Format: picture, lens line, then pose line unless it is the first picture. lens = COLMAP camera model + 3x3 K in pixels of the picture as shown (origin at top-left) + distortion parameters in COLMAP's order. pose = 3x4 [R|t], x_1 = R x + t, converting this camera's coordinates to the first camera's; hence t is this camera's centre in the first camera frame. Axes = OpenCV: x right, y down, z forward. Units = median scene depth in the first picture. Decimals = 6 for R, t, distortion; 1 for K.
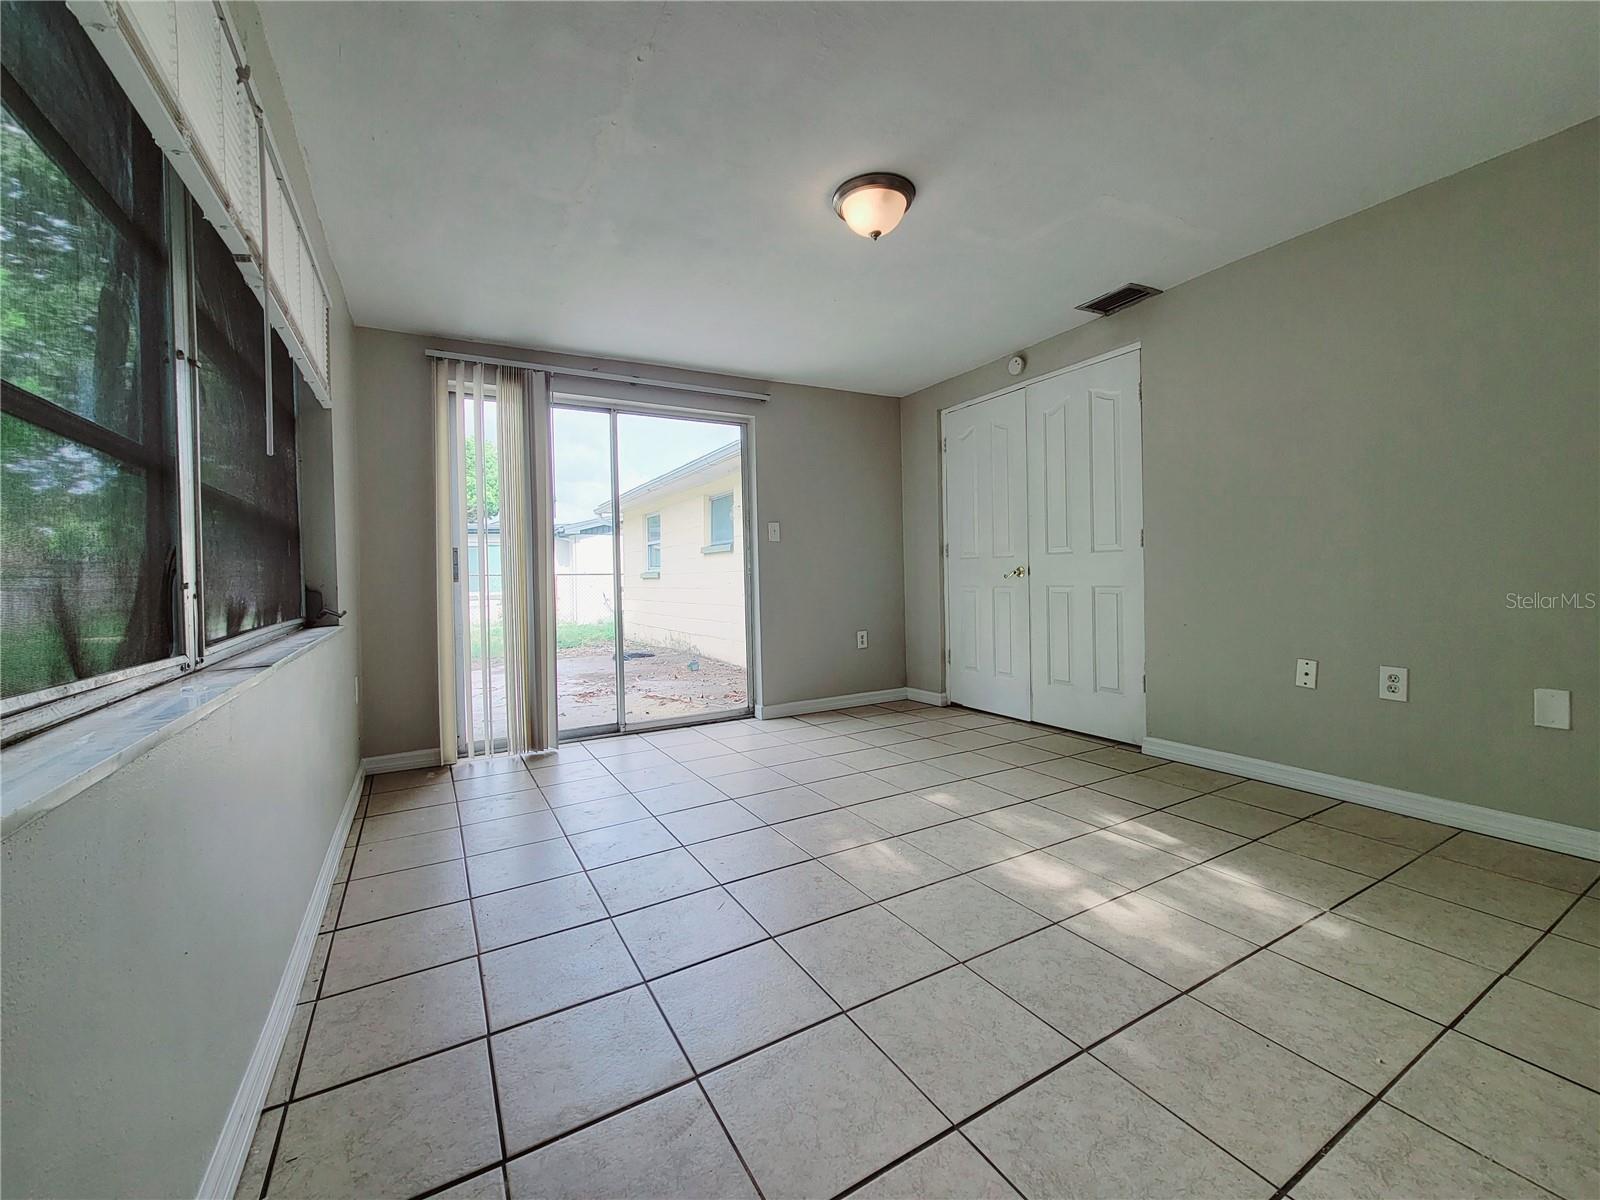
lens RADIAL K [[651.7, 0, 803.9], [0, 651.7, 600.0], [0, 0, 1]] dist [-0.000226, 0.000030]
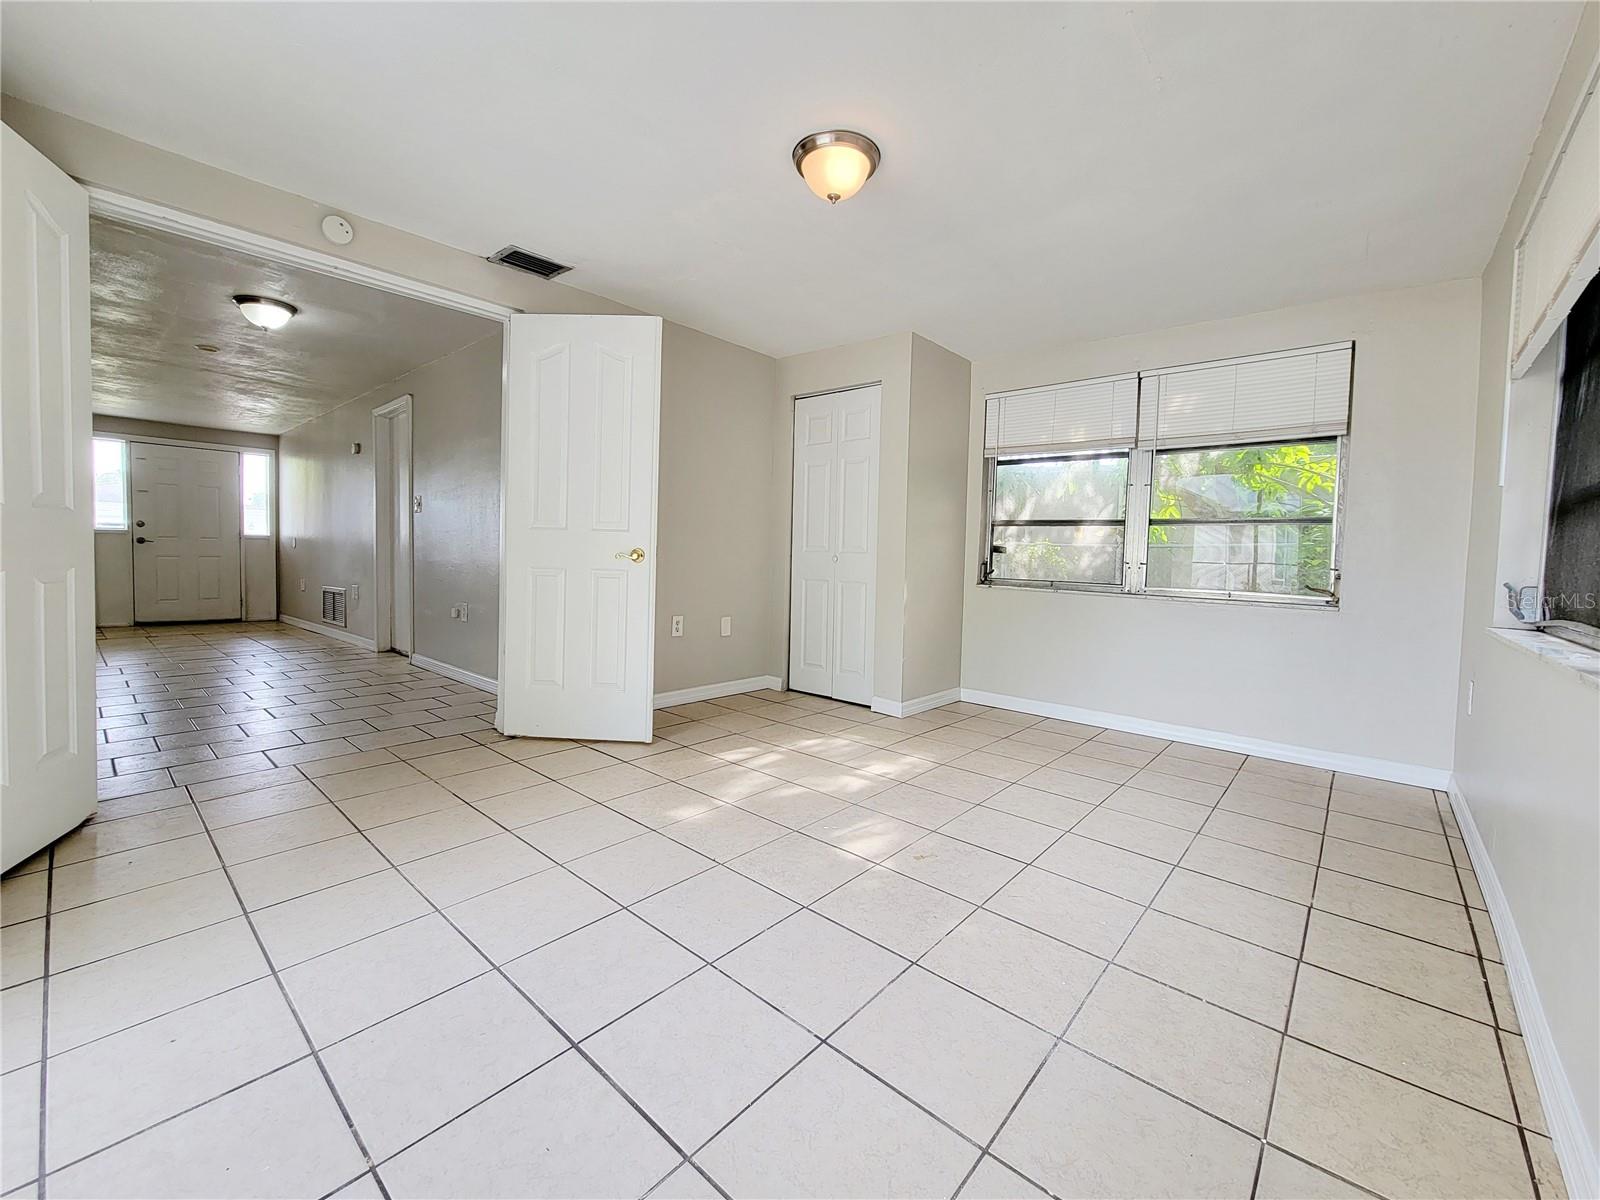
lens RADIAL K [[651.7, 0, 791.3], [0, 651.7, 586.9], [0, 0, 1]] dist [-0.000226, 0.000030]
pose [[-0.318188, -0.036496, 0.947325, -0.785557], [0.012881, 0.999000, 0.042813, -0.038630], [-0.947940, 0.025825, -0.317400, 1.363548]]
